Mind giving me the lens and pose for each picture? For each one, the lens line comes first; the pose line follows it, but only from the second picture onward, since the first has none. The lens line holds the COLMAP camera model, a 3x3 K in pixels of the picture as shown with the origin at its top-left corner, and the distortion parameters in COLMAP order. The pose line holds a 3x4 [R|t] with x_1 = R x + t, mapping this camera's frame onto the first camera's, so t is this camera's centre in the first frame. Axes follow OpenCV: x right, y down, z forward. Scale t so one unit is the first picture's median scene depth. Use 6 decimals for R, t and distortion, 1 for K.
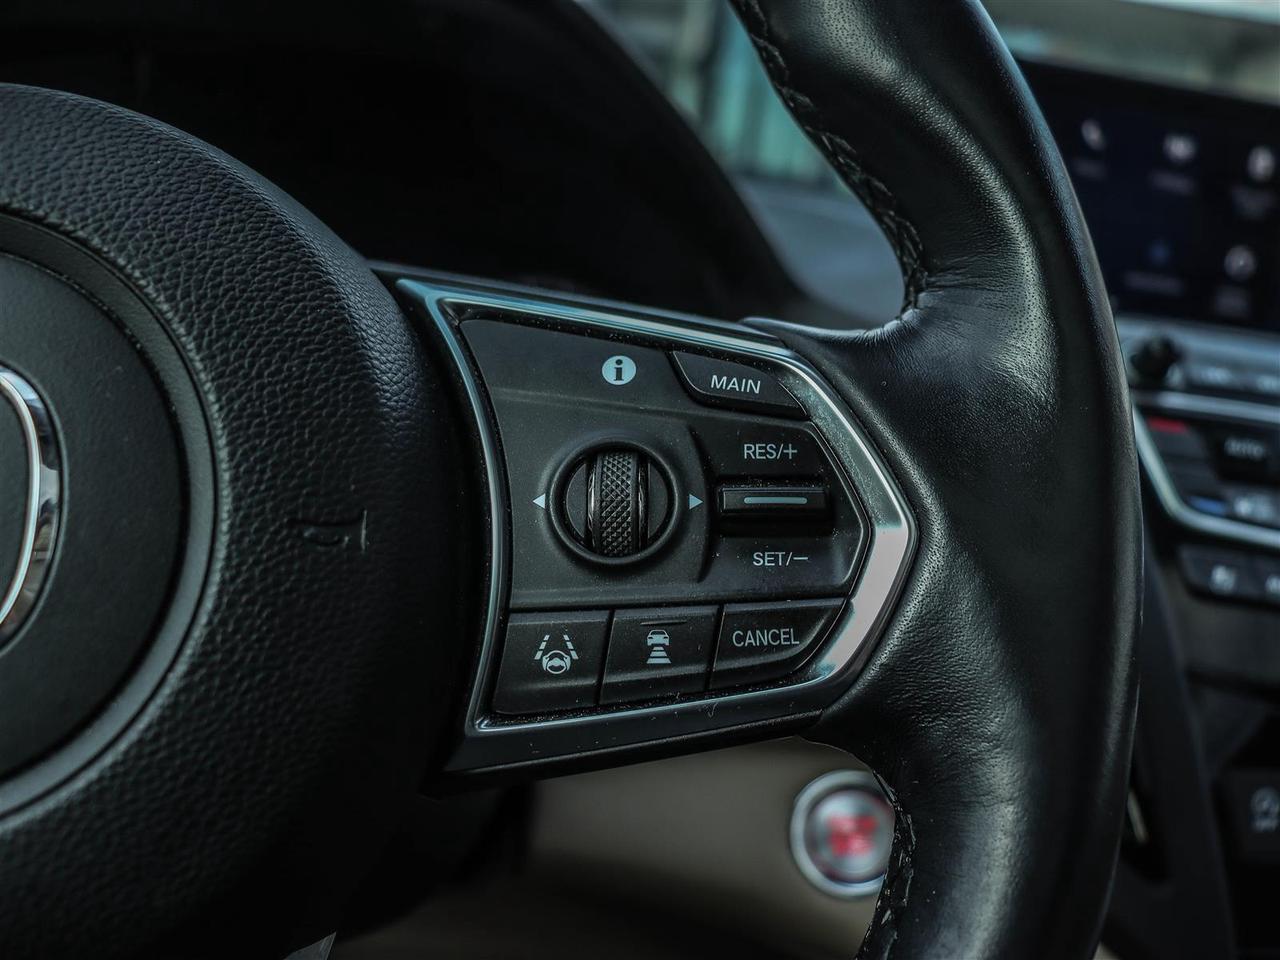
lens RADIAL K [[1186.7, 0, 627.4], [0, 1186.7, 474.5], [0, 0, 1]] dist [-0.125482, 0.000000]
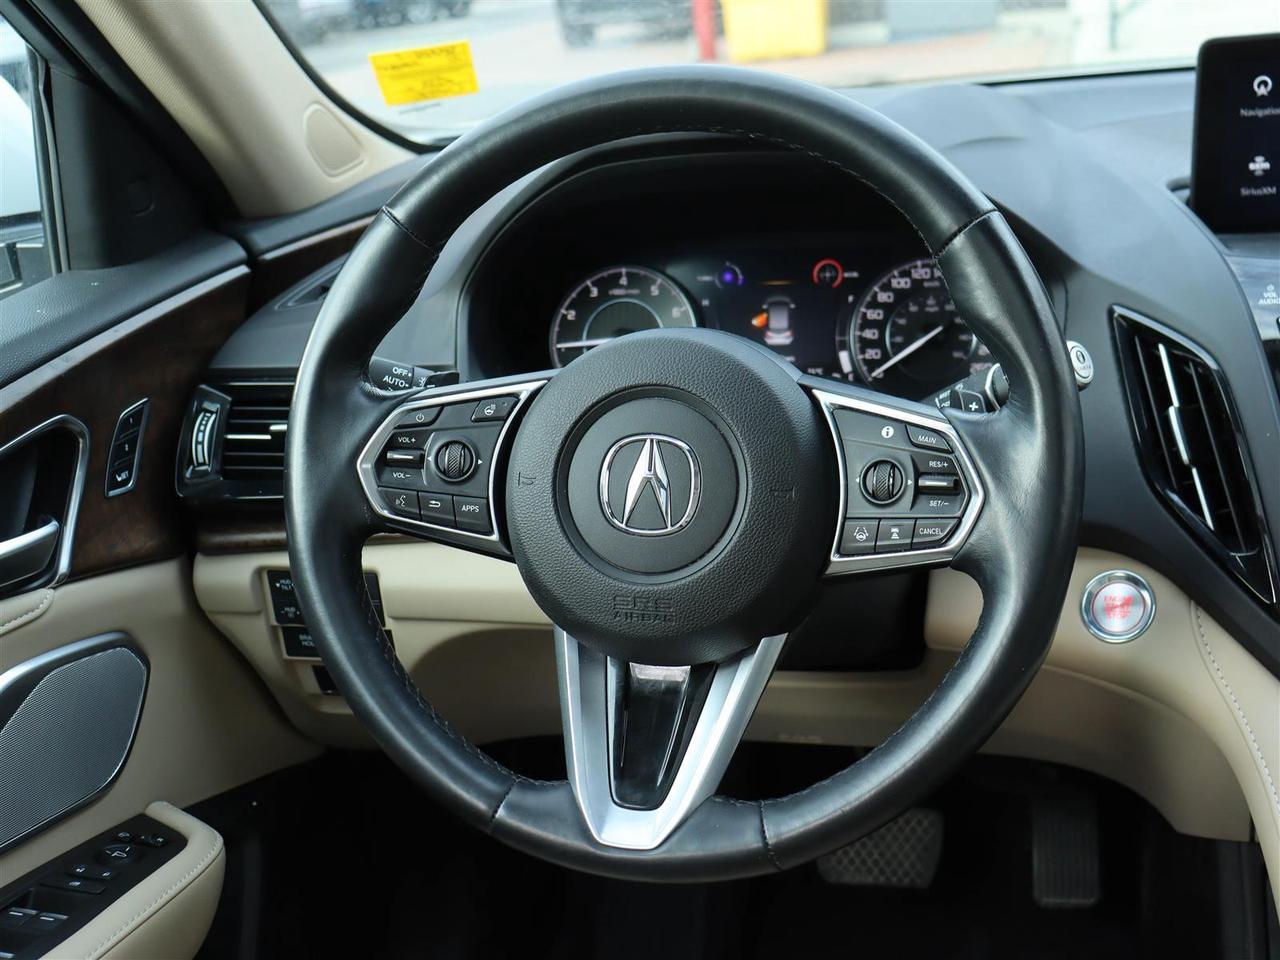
lens RADIAL K [[1596.9, 0, 645.1], [0, 1596.9, 492.2], [0, 0, 1]] dist [-0.023287, 0.000000]
pose [[0.927586, 0.032872, -0.372162, 0.892719], [0.021321, 0.989841, 0.140572, -0.504472], [0.373002, -0.138327, 0.917461, -2.739949]]
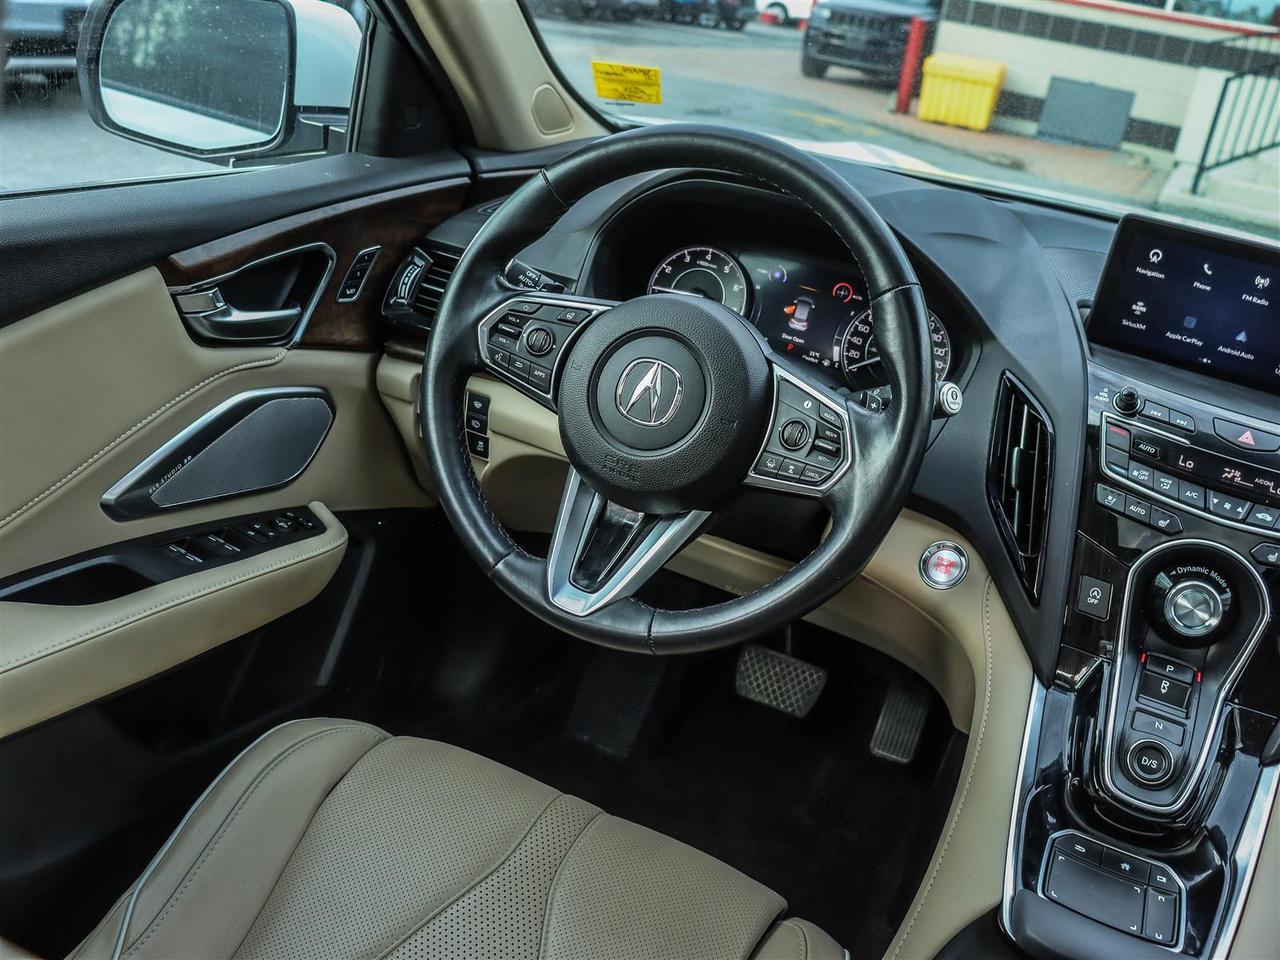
lens RADIAL K [[1186.7, 0, 636.6], [0, 1186.7, 492.4], [0, 0, 1]] dist [-0.125482, 0.000000]
pose [[0.831345, 0.332117, -0.445604, 1.514040], [-0.249239, 0.939449, 0.235193, -0.653440], [0.496734, -0.084464, 0.863783, -3.041149]]
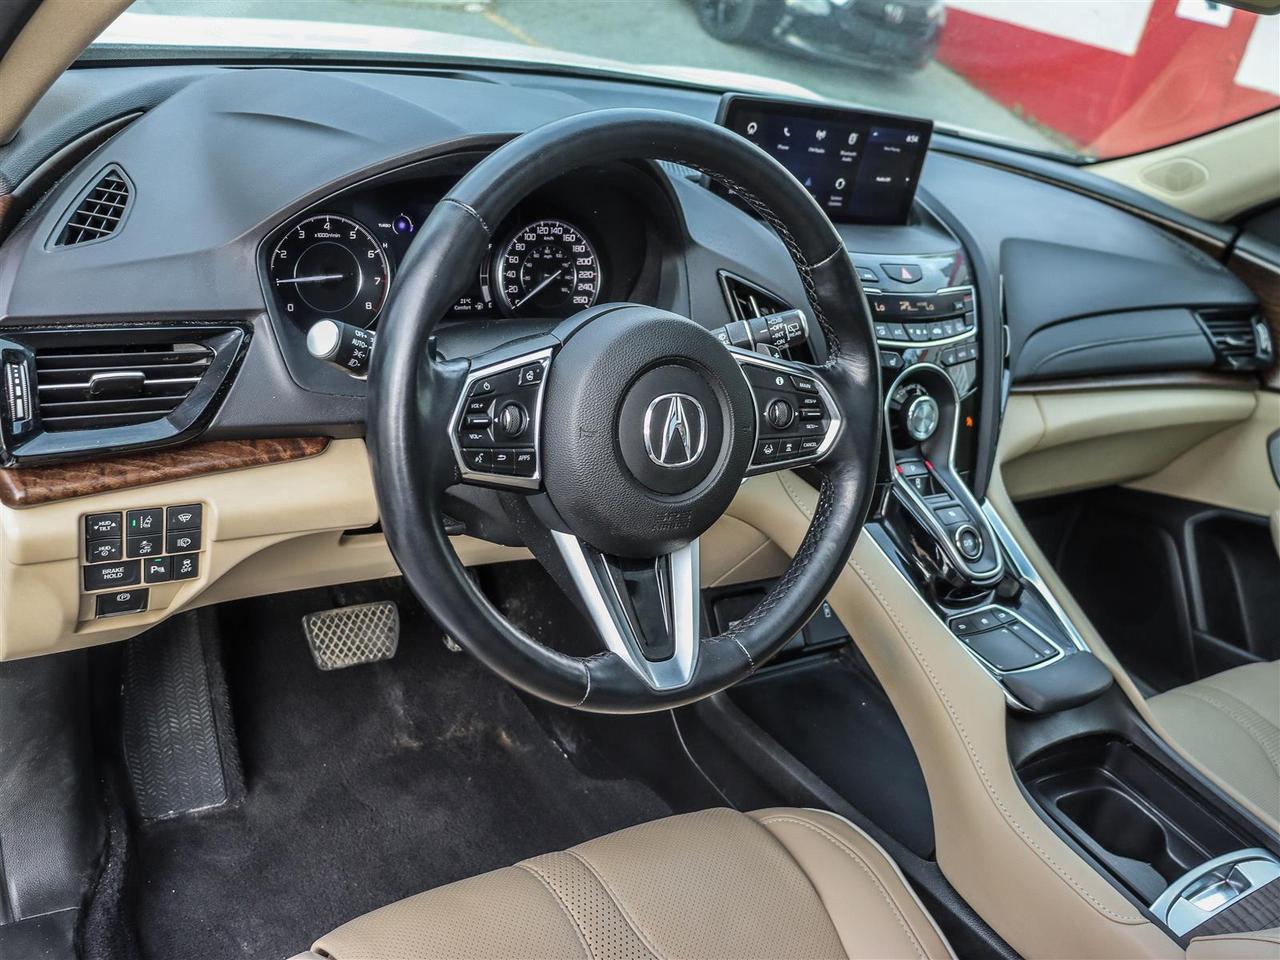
lens RADIAL K [[1186.7, 0, 642.2], [0, 1186.7, 492.8], [0, 0, 1]] dist [-0.125482, 0.000000]
pose [[0.882895, -0.055673, 0.466259, -2.510681], [-0.089161, 0.955007, 0.282863, -0.886732], [-0.461028, -0.291310, 0.838207, -2.489803]]
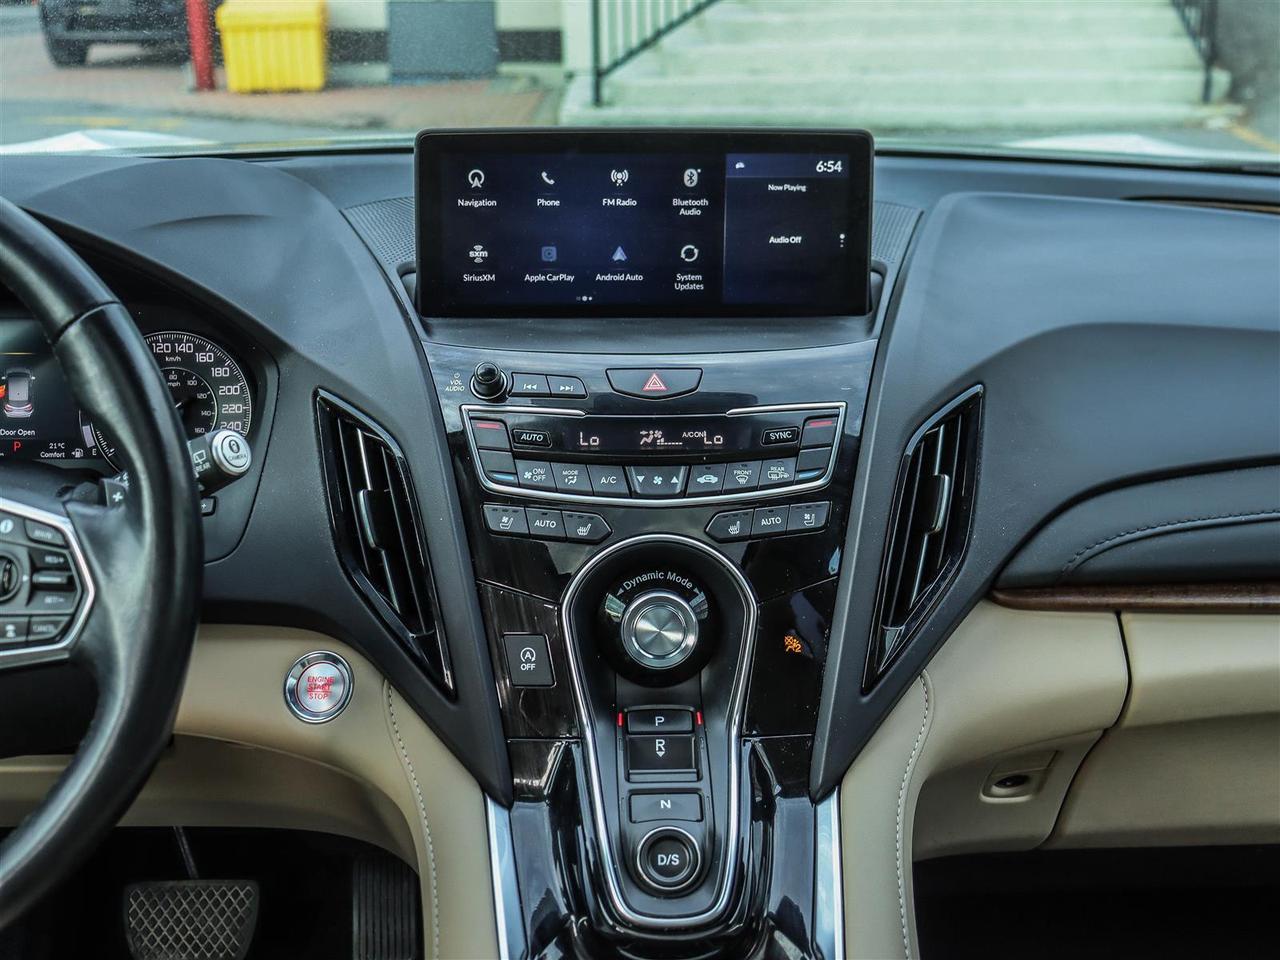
lens RADIAL K [[1596.9, 0, 647.2], [0, 1596.9, 499.3], [0, 0, 1]] dist [-0.023287, 0.000000]
pose [[0.995940, 0.020330, -0.087696, 1.821839], [-0.009278, 0.992160, 0.124630, -0.635338], [0.089542, -0.123311, 0.988320, -2.502507]]
